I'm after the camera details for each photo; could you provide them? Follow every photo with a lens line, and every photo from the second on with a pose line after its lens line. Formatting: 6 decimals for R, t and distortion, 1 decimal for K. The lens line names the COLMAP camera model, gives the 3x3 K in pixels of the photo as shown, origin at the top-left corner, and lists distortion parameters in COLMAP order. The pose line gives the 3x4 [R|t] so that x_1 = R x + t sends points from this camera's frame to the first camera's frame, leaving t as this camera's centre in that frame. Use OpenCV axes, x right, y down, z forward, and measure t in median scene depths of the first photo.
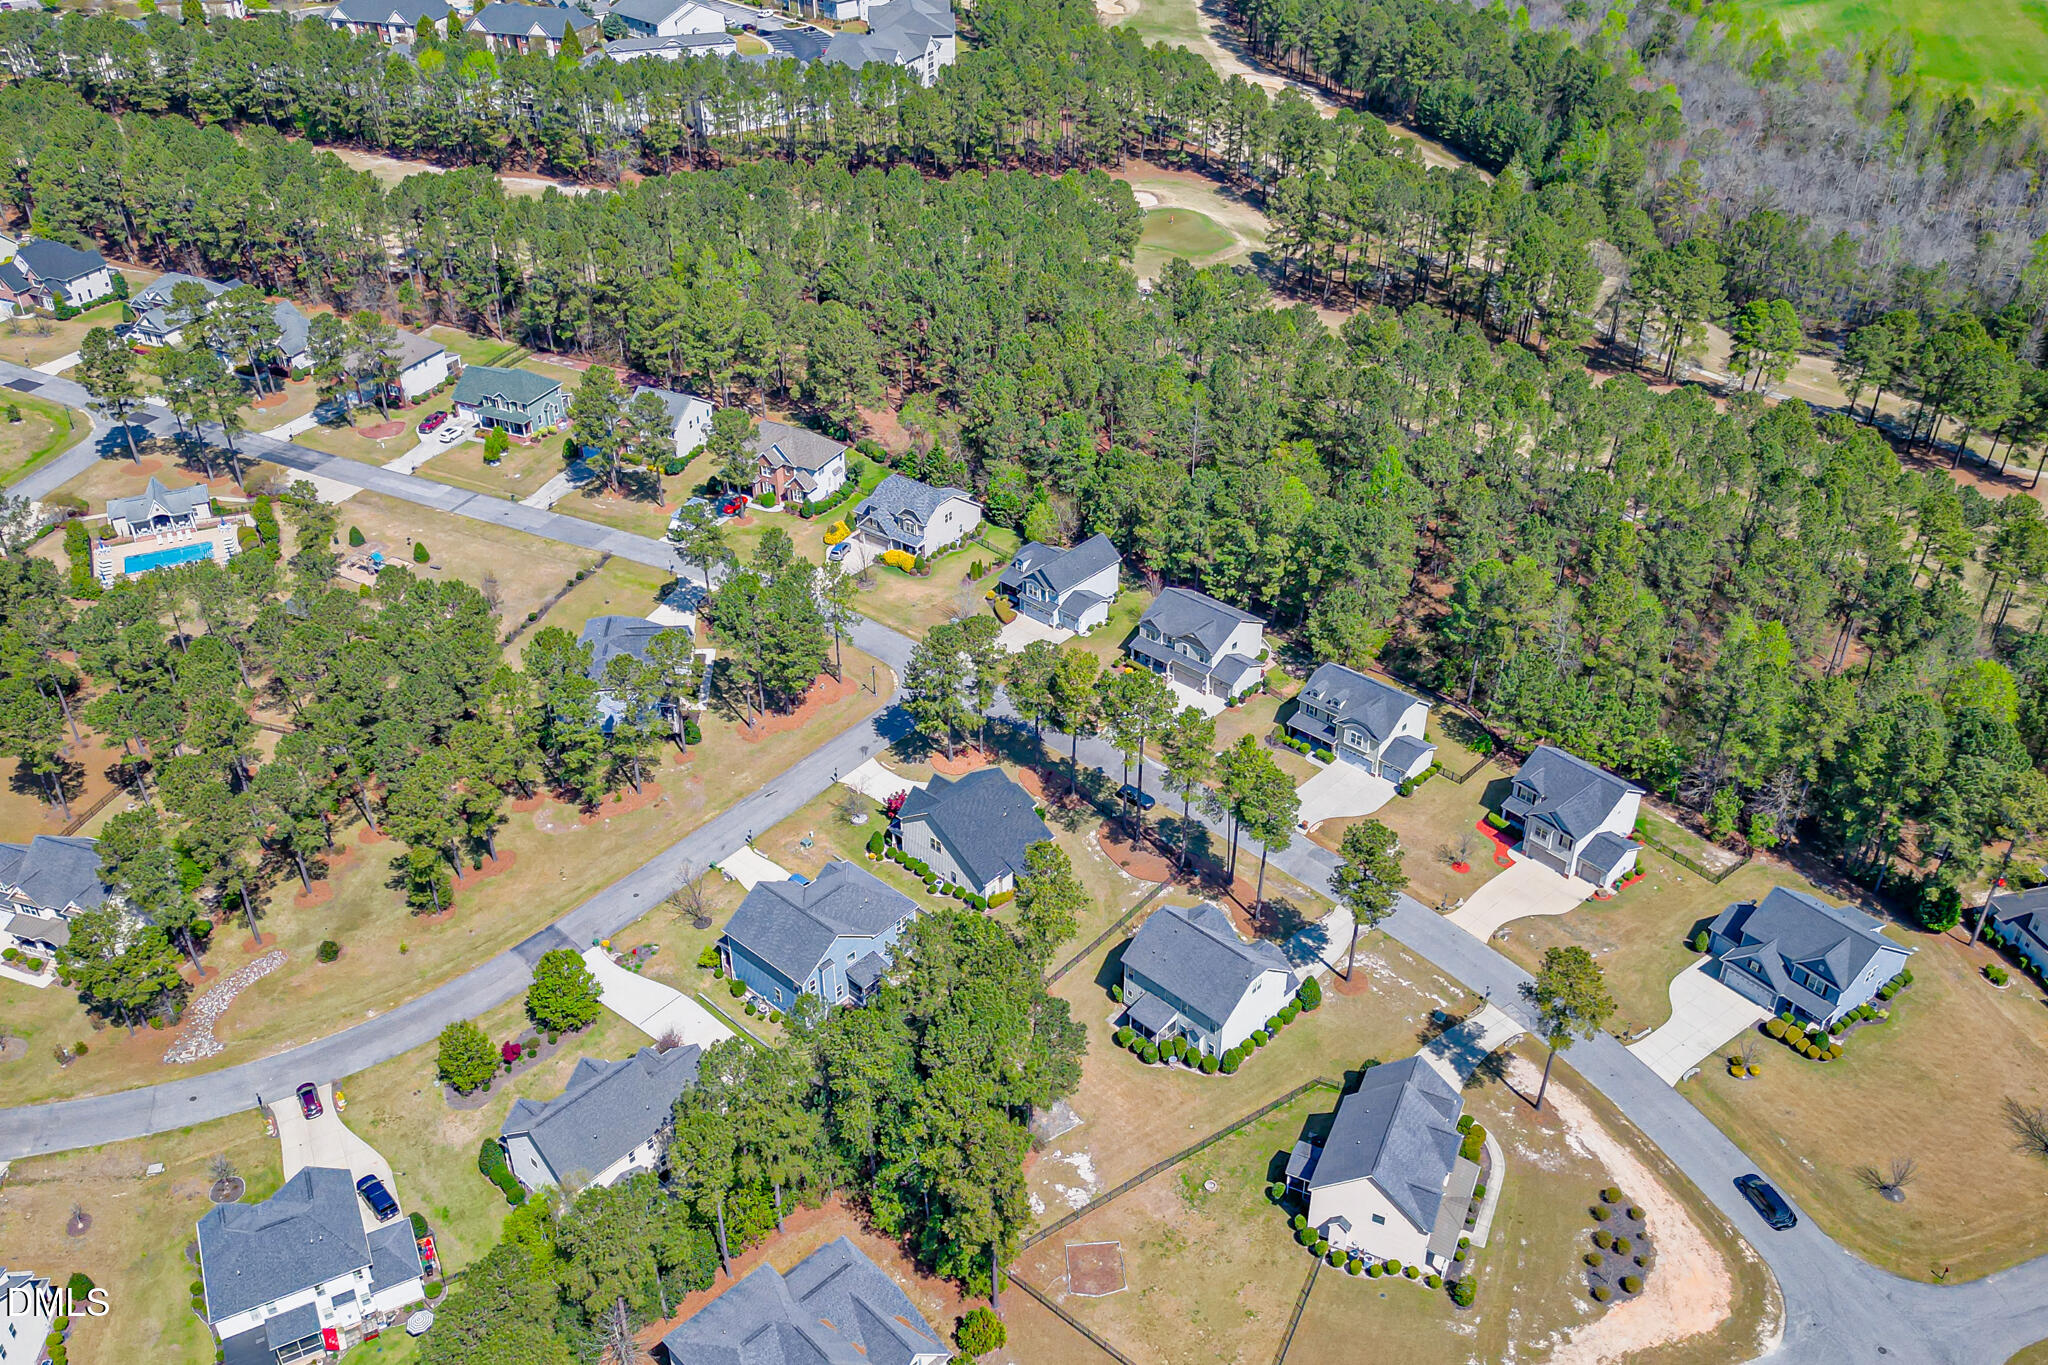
lens RADIAL K [[1716.5, 0, 1019.0], [0, 1716.5, 680.8], [0, 0, 1]] dist [0.068165, -0.082571]
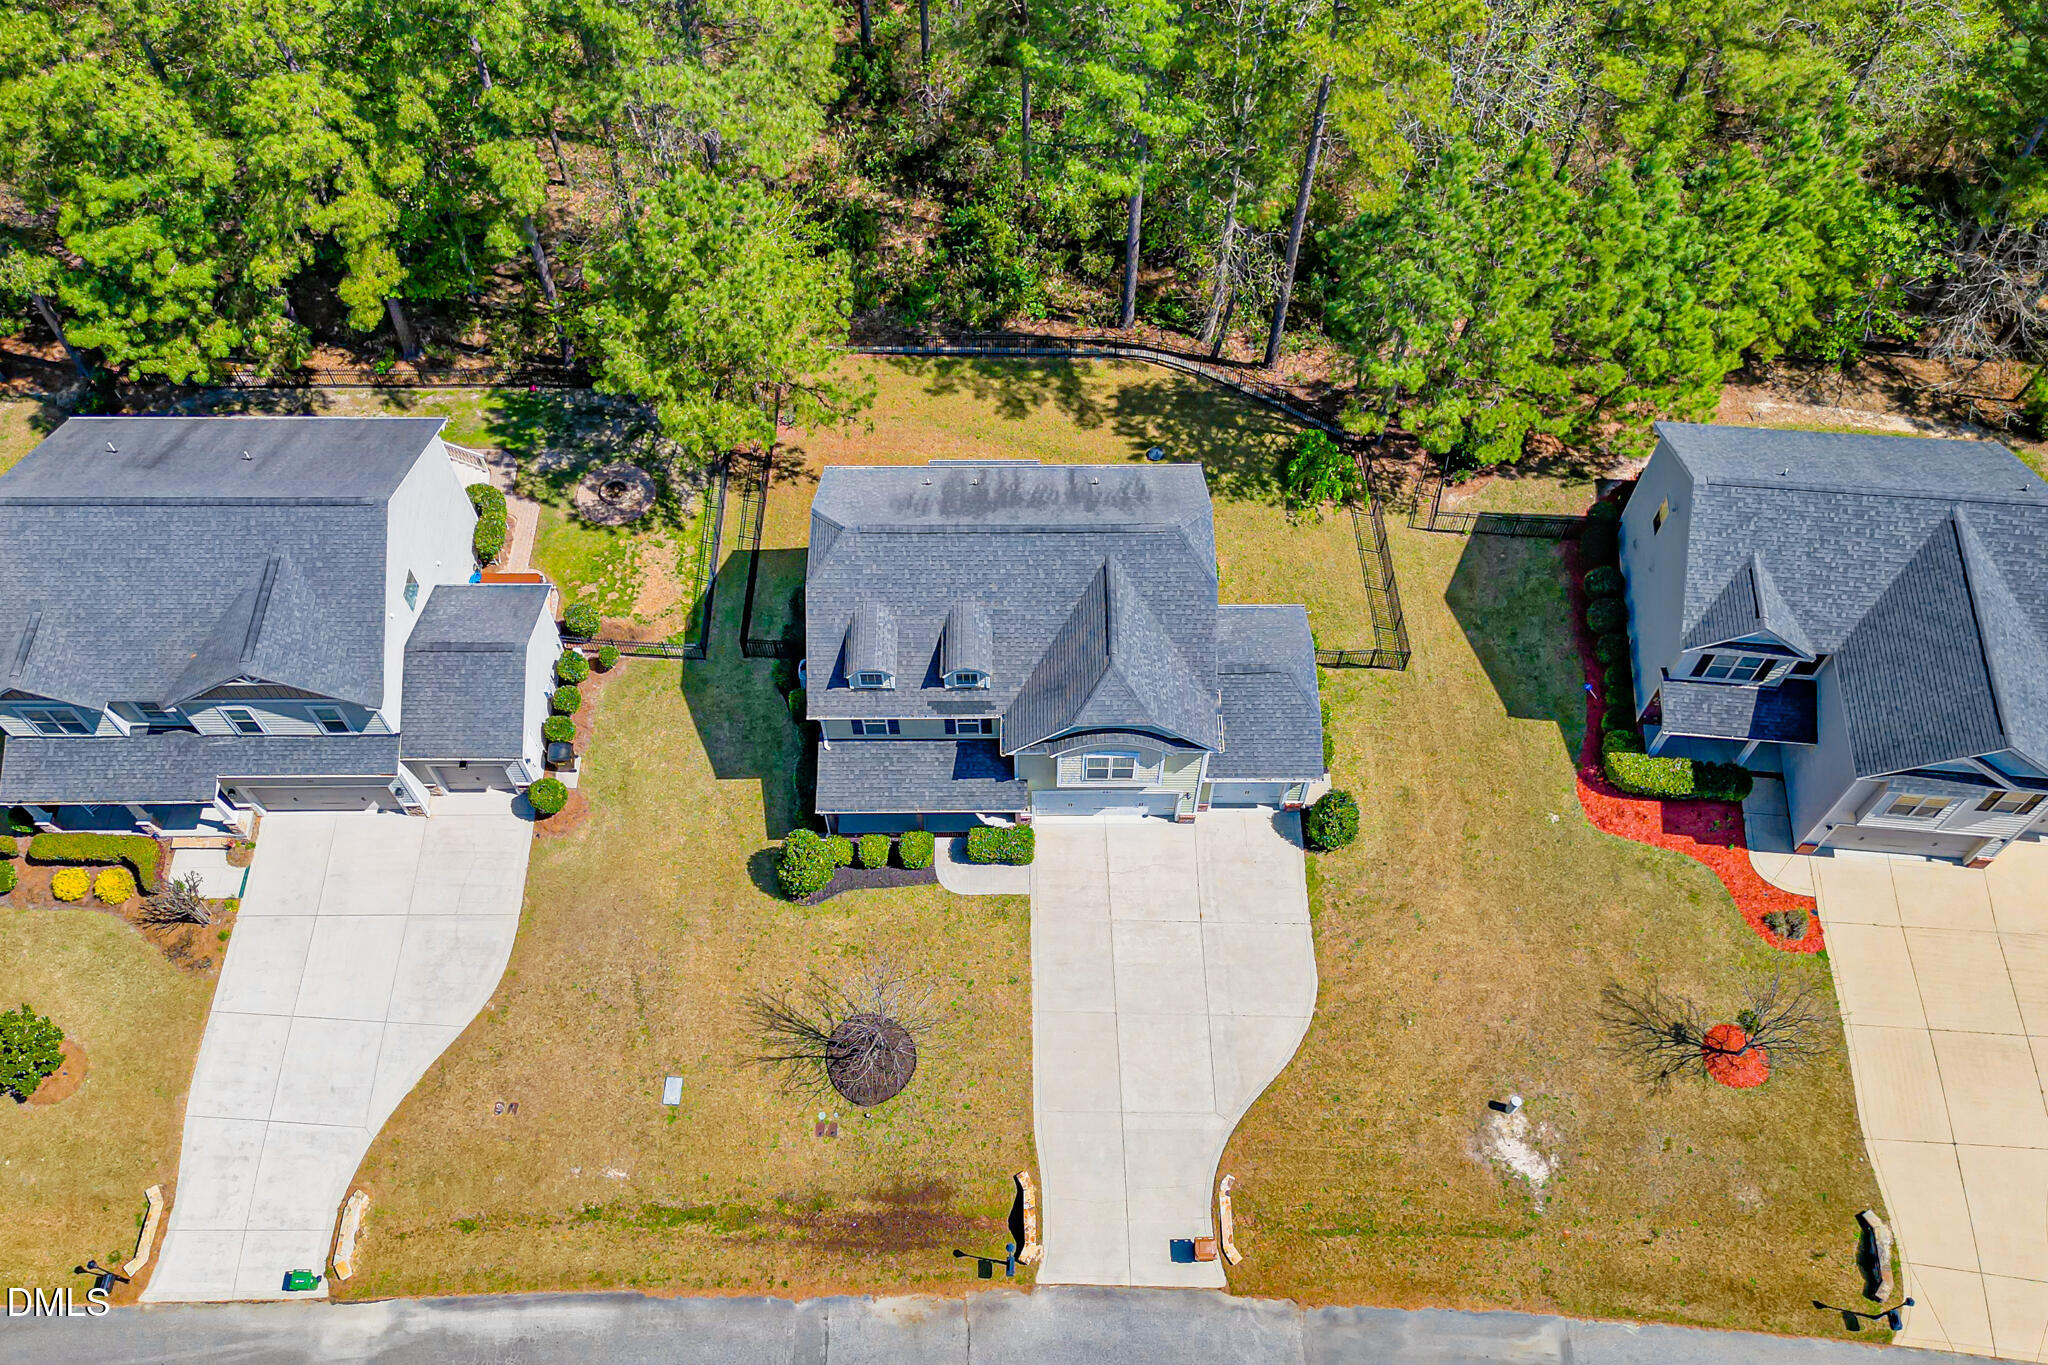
lens RADIAL K [[1716.5, 0, 1011.6], [0, 1716.5, 675.8], [0, 0, 1]] dist [0.068165, -0.082571]
pose [[0.738531, -0.583718, 0.337411, 0.098387], [0.379974, 0.773749, 0.506885, -0.107187], [-0.556949, -0.246142, 0.793235, 0.748339]]
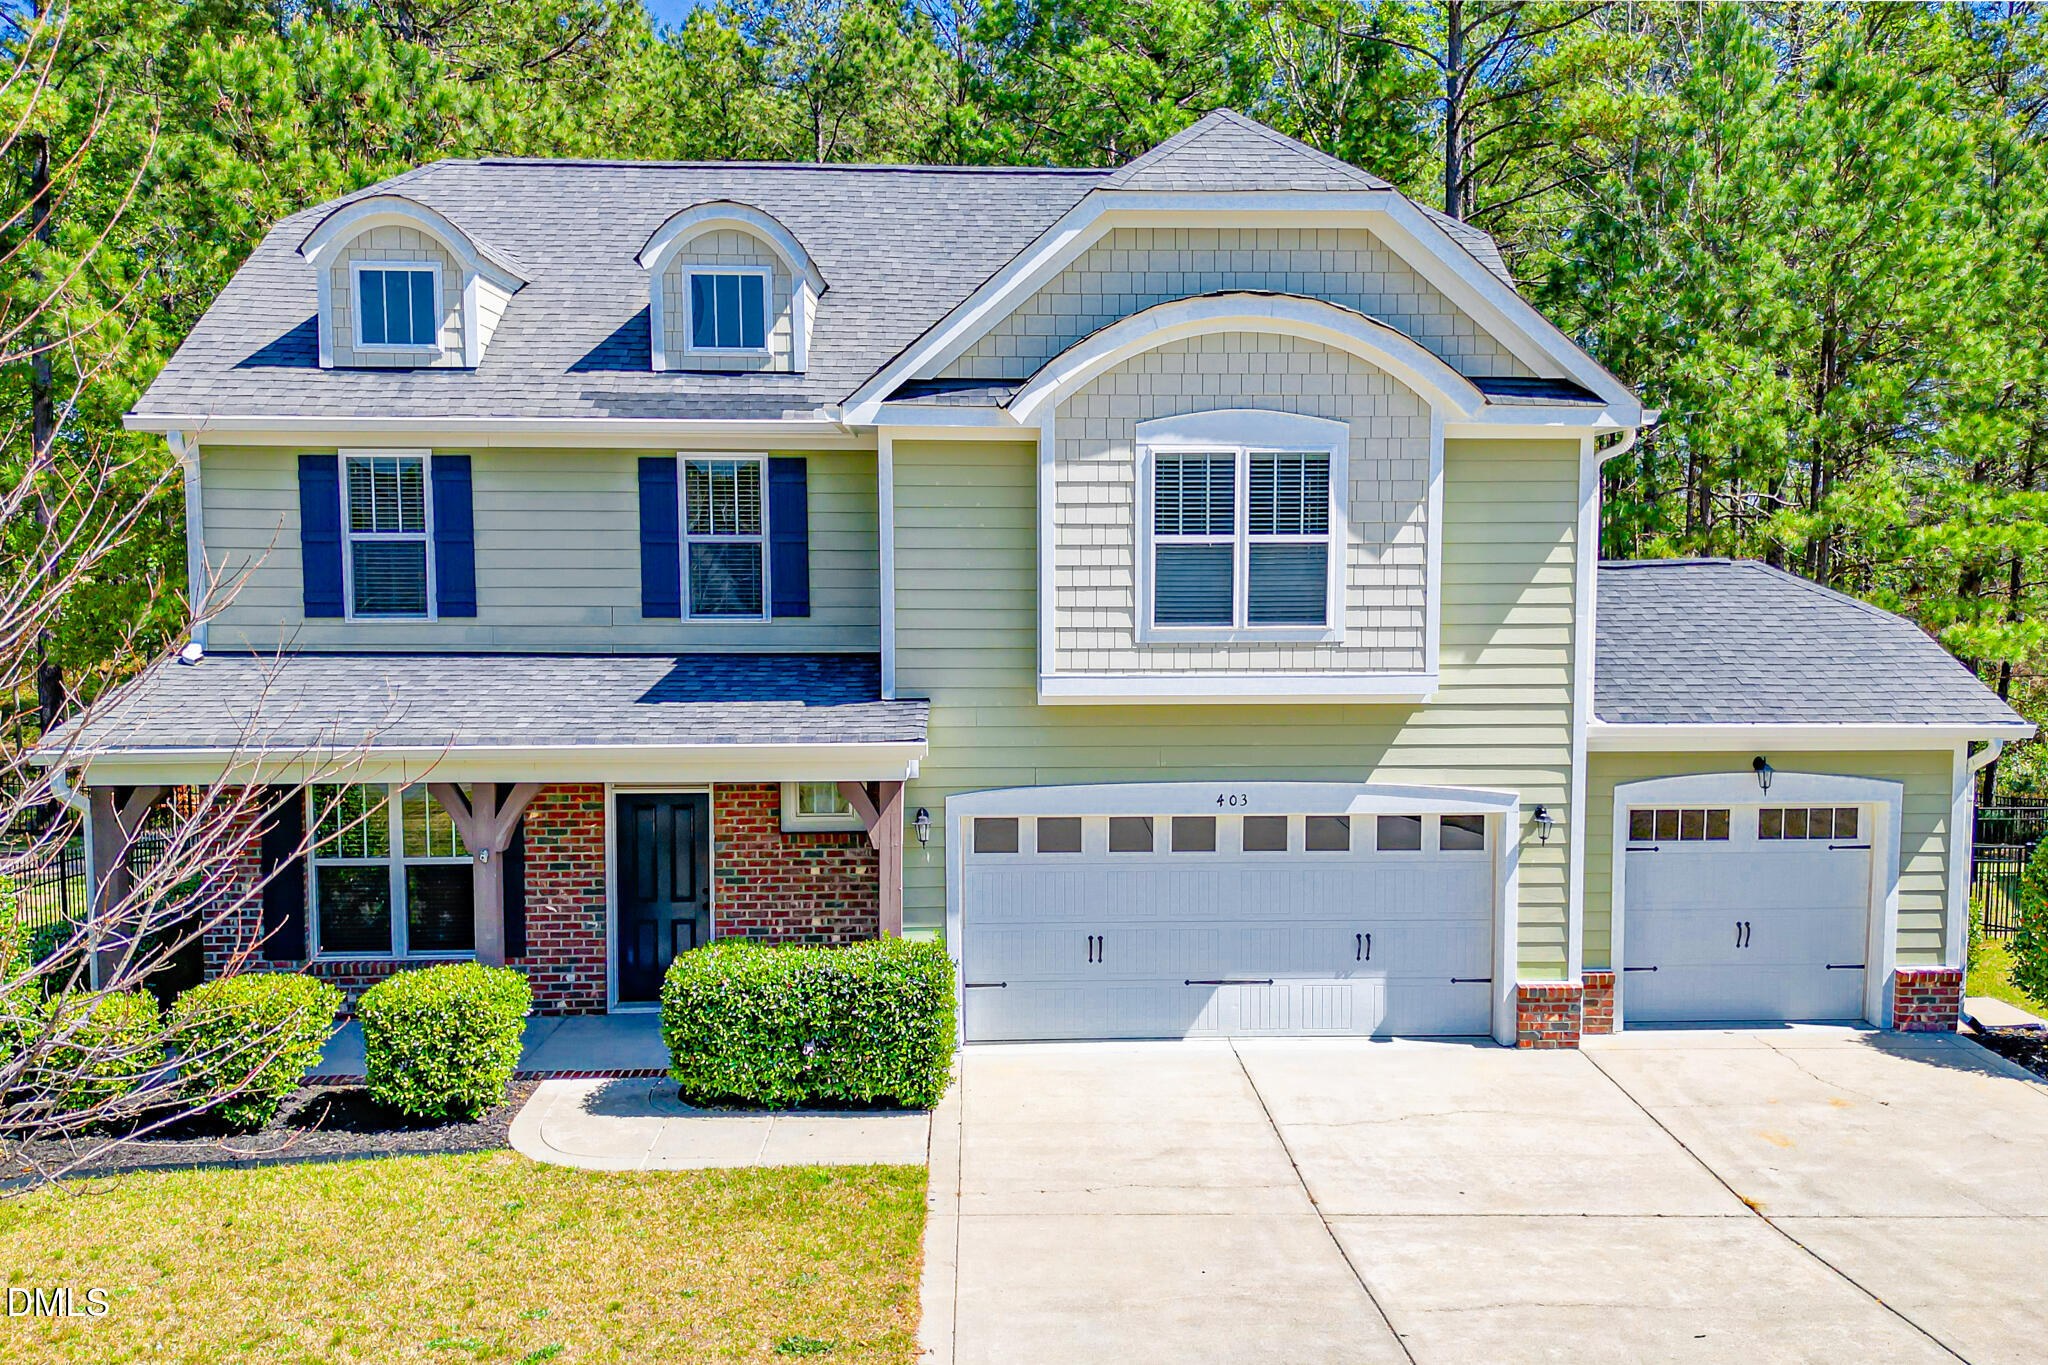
lens RADIAL K [[1716.5, 0, 1070.9], [0, 1716.5, 687.5], [0, 0, 1]] dist [0.068165, -0.082571]
pose [[0.701379, -0.056973, 0.710508, 0.132652], [0.390313, 0.864771, -0.315955, 0.054512], [-0.596426, 0.498925, 0.628769, 0.896550]]
